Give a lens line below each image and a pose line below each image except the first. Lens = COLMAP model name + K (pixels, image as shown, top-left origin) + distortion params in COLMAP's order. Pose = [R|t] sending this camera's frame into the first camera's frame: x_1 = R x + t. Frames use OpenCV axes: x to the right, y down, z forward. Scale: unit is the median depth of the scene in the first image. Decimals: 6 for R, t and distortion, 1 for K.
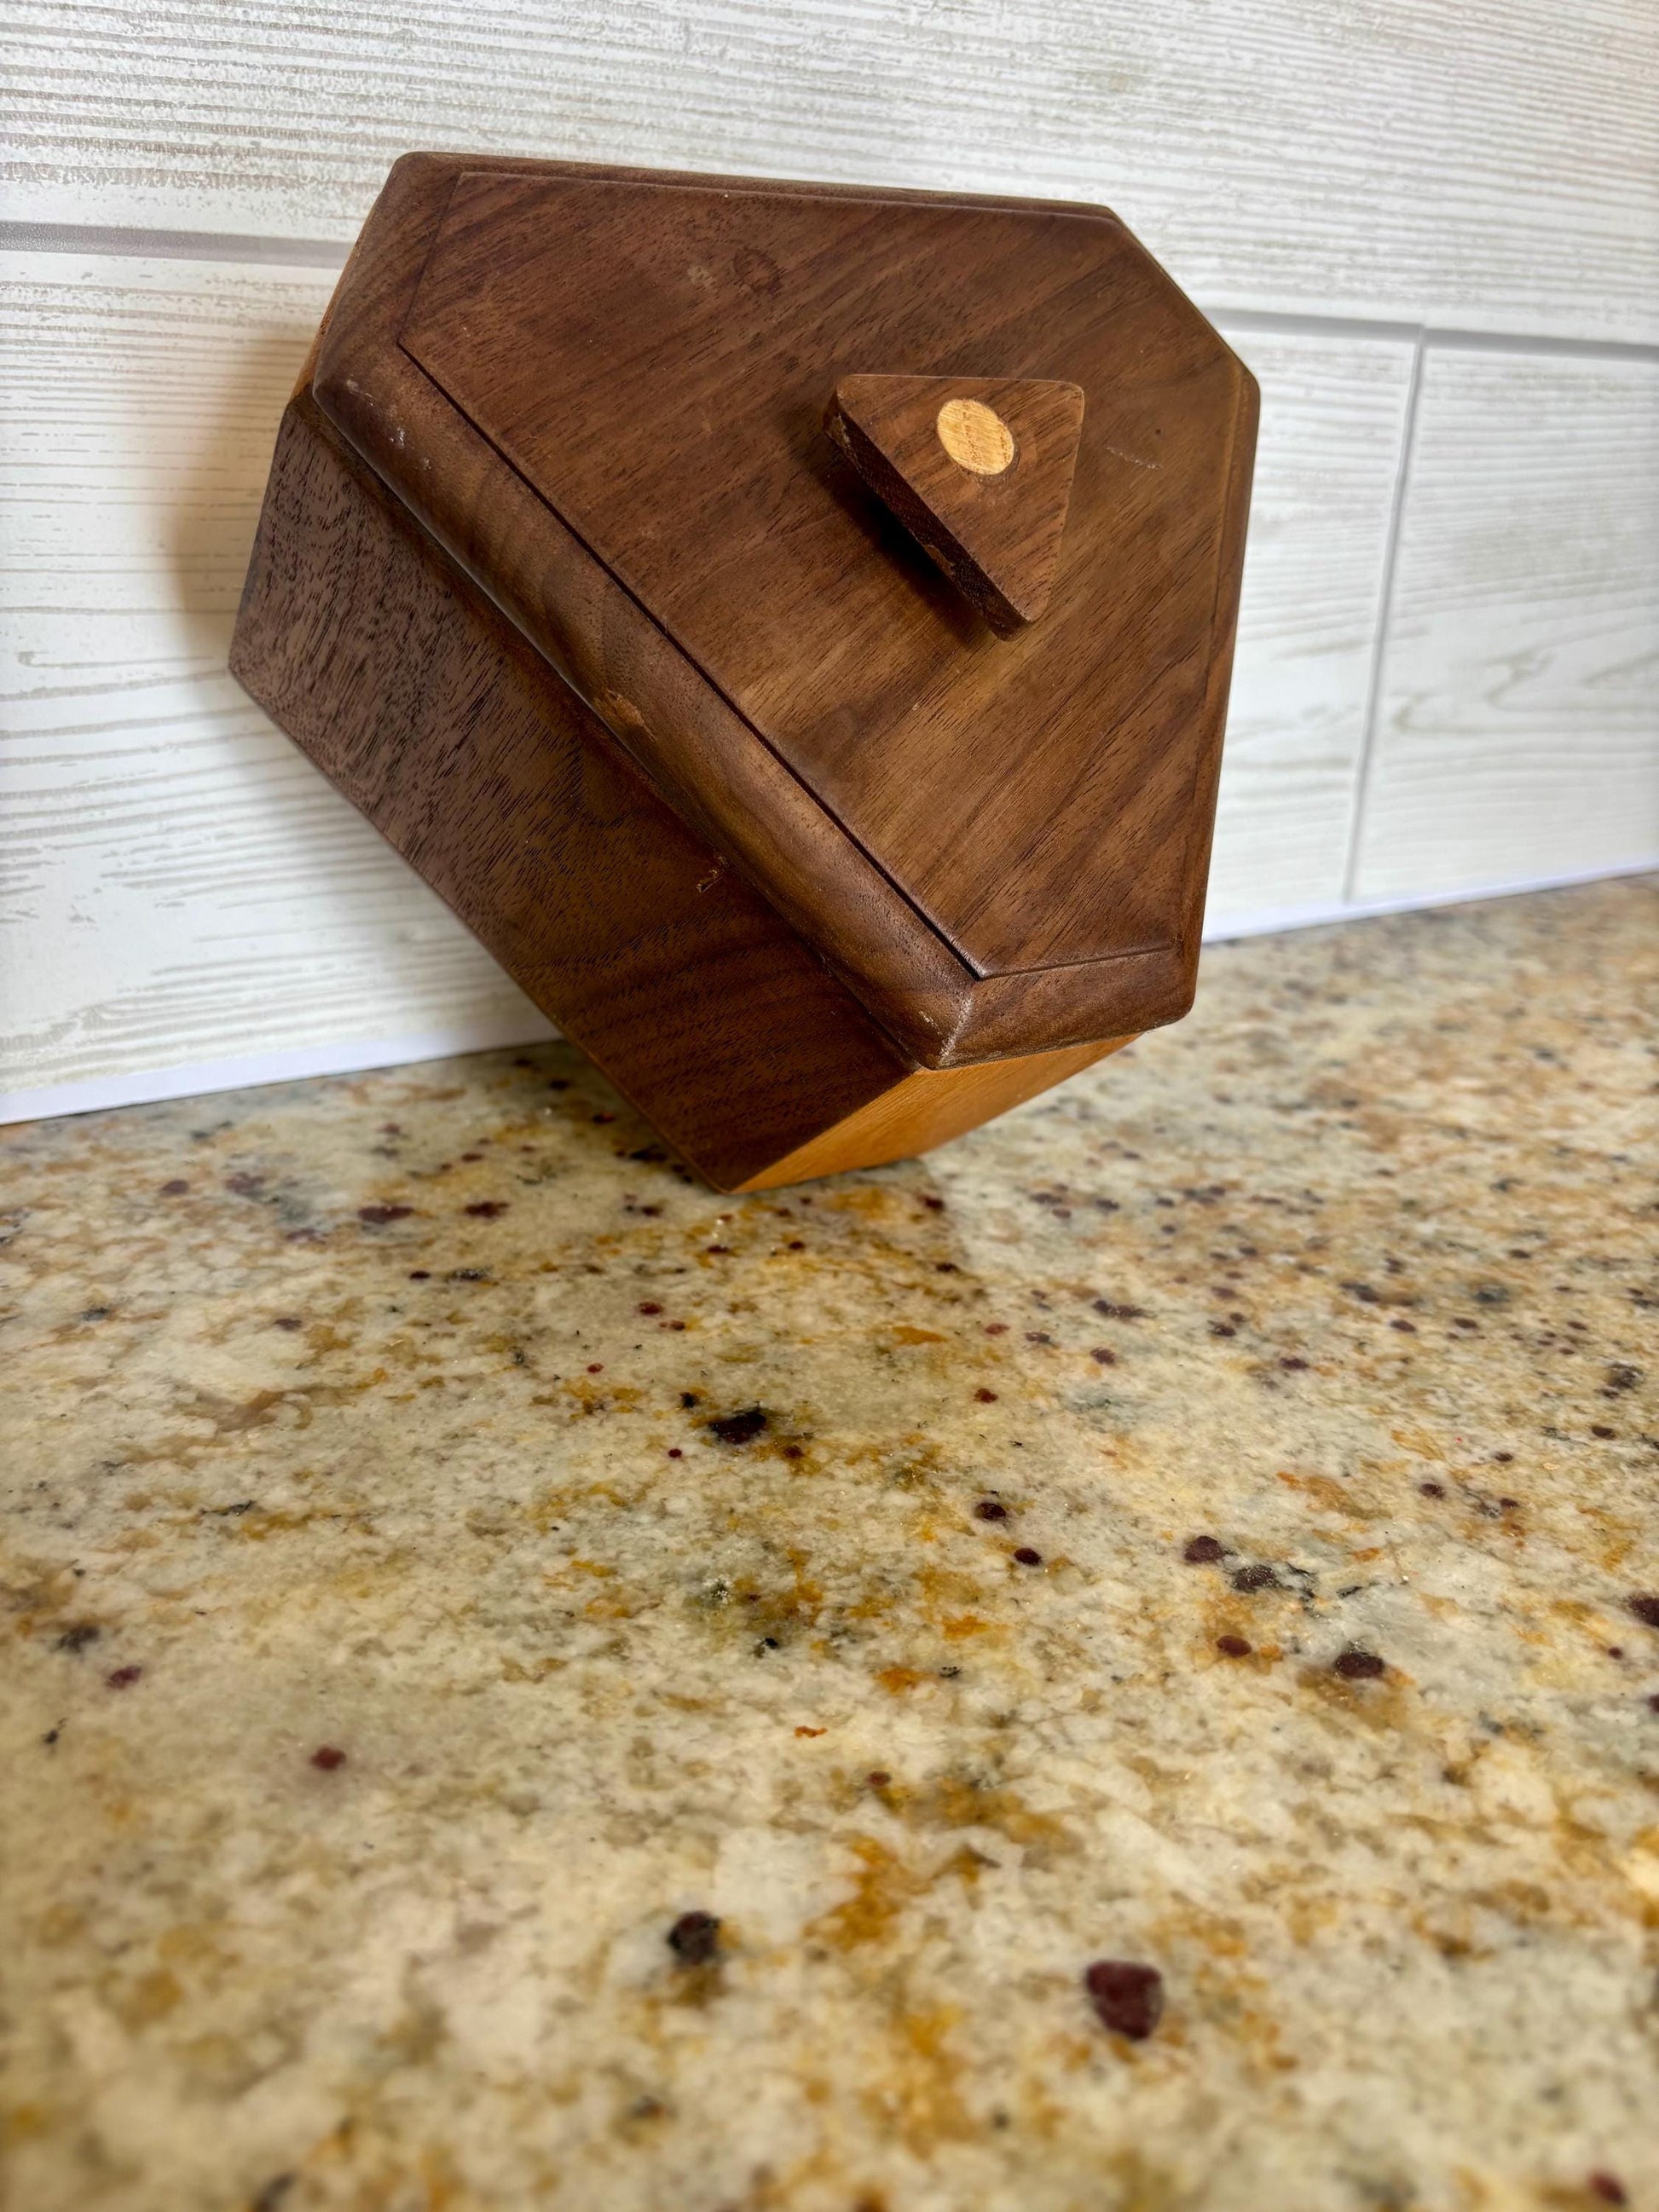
lens RADIAL K [[1712.7, 0, 829.5], [0, 1712.7, 1106.0], [0, 0, 1]] dist [0.046958, -0.081626]
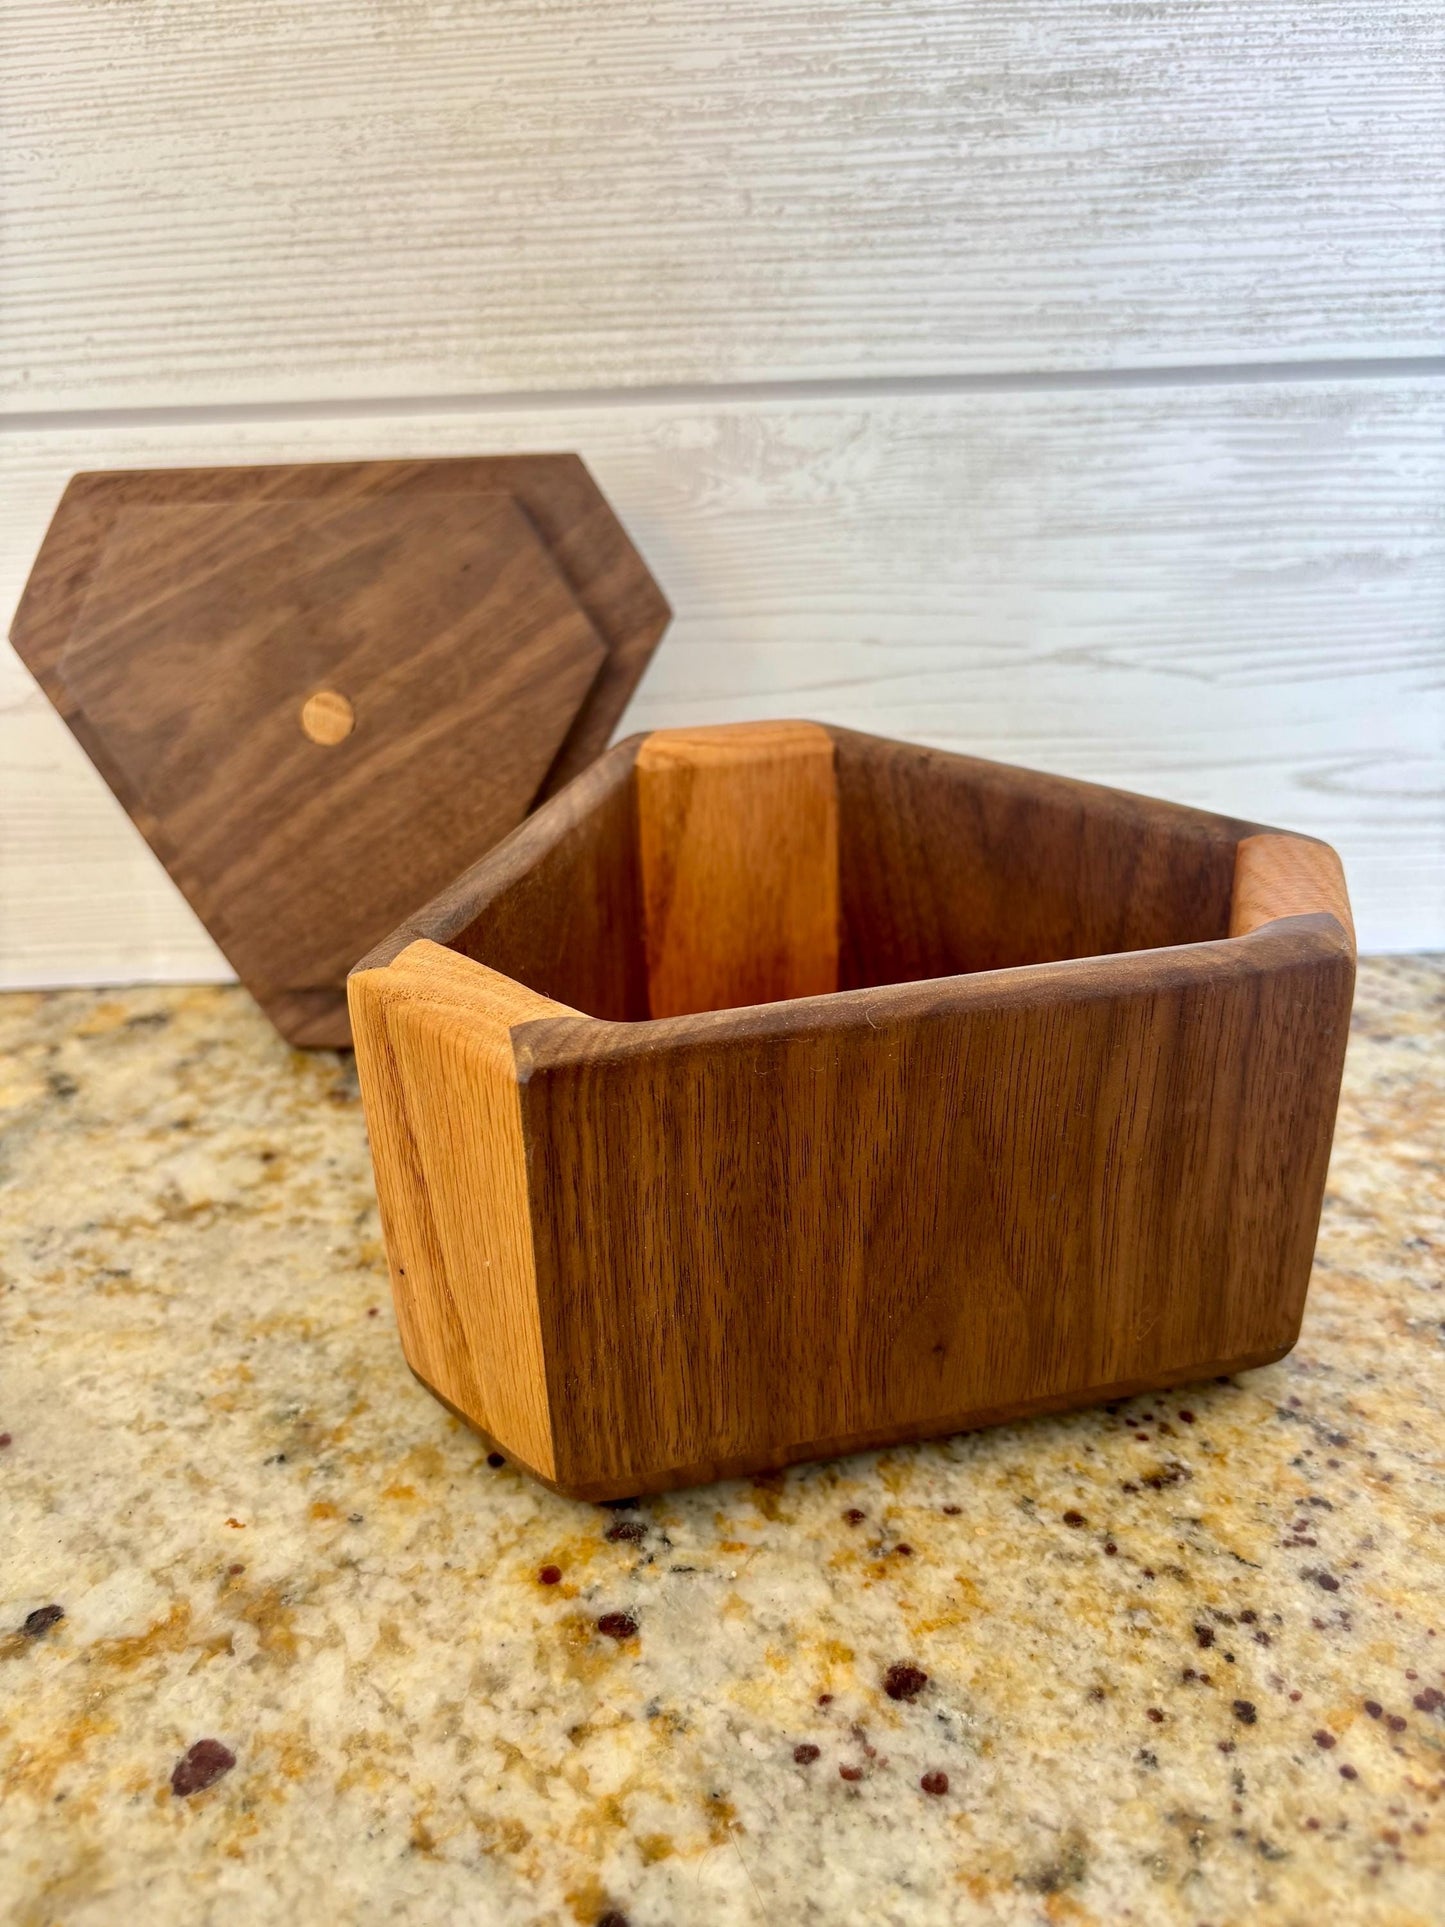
lens RADIAL K [[1492.0, 0, 722.5], [0, 1492.0, 963.5], [0, 0, 1]] dist [0.046958, -0.081626]
pose [[0.851873, 0.145109, -0.503245, 0.640736], [-0.136310, 0.989167, 0.054483, -0.160904], [0.505699, 0.022184, 0.862425, 0.078620]]
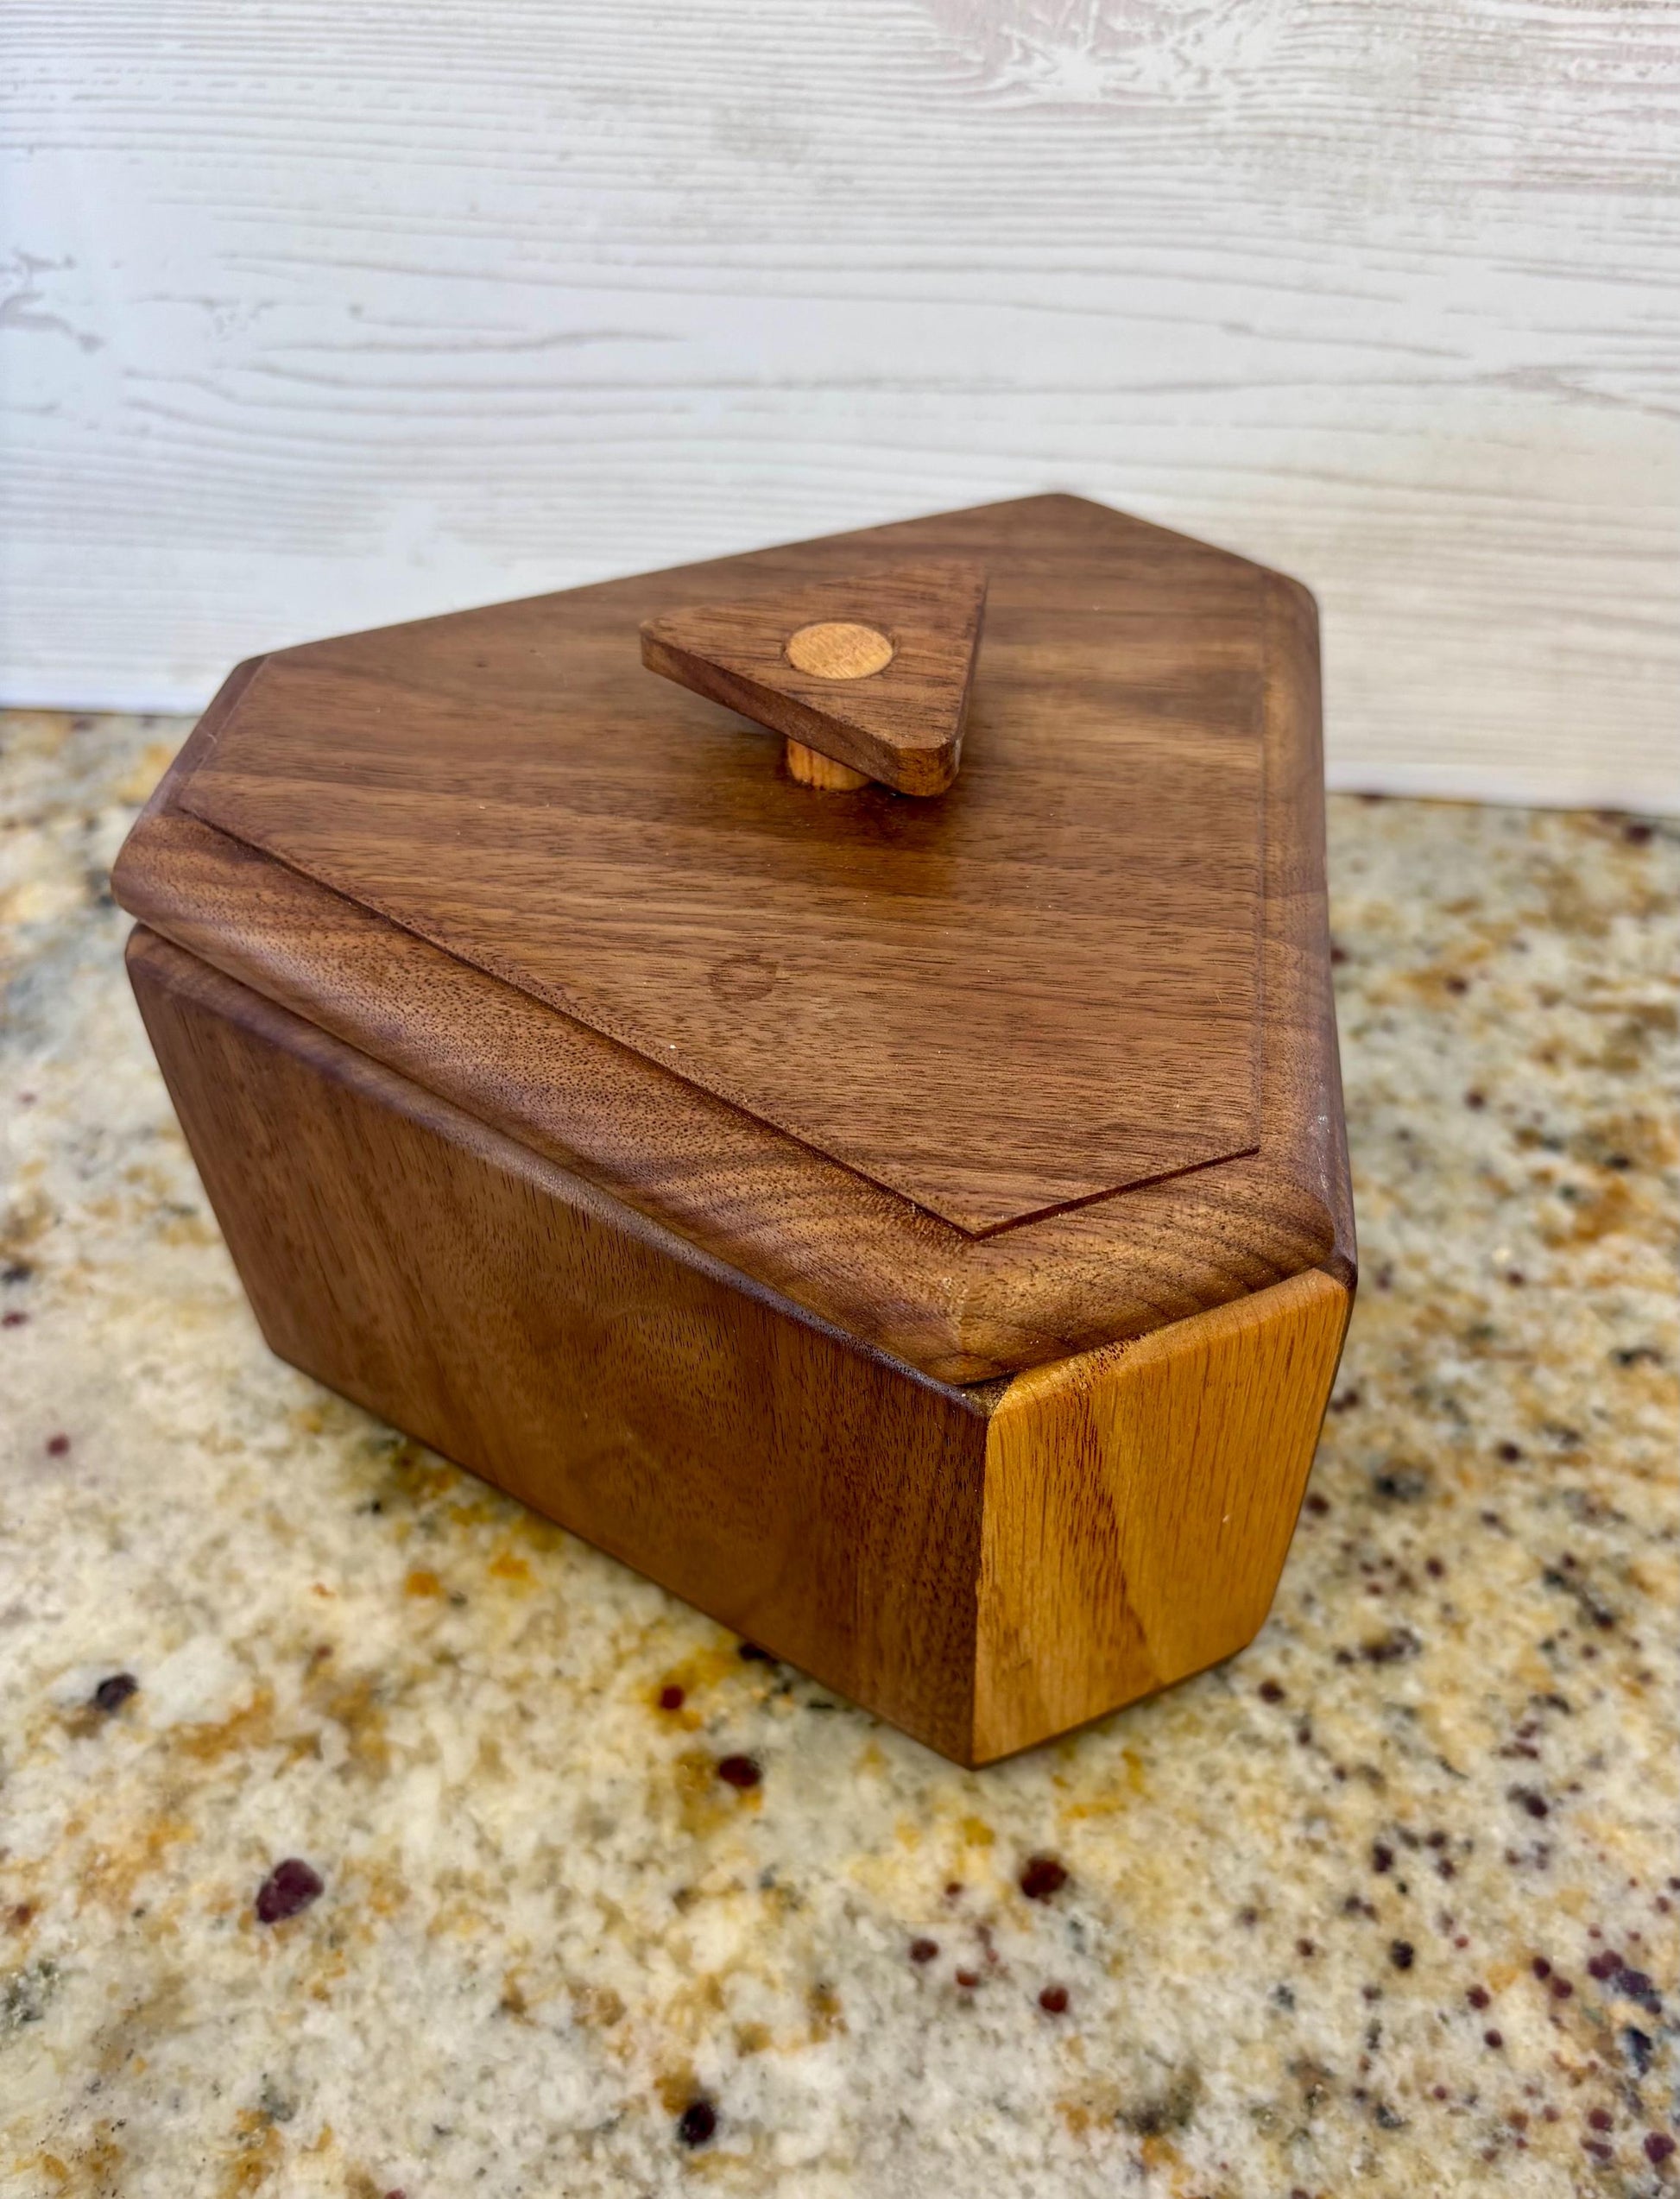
lens RADIAL K [[2022.8, 0, 955.0], [0, 2022.8, 1229.5], [0, 0, 1]] dist [-0.079820, 0.147283]
pose [[0.808394, 0.409843, -0.422525, 0.626192], [-0.208205, 0.870478, 0.446004, -0.445112], [0.550591, -0.272575, 0.789020, 0.115248]]
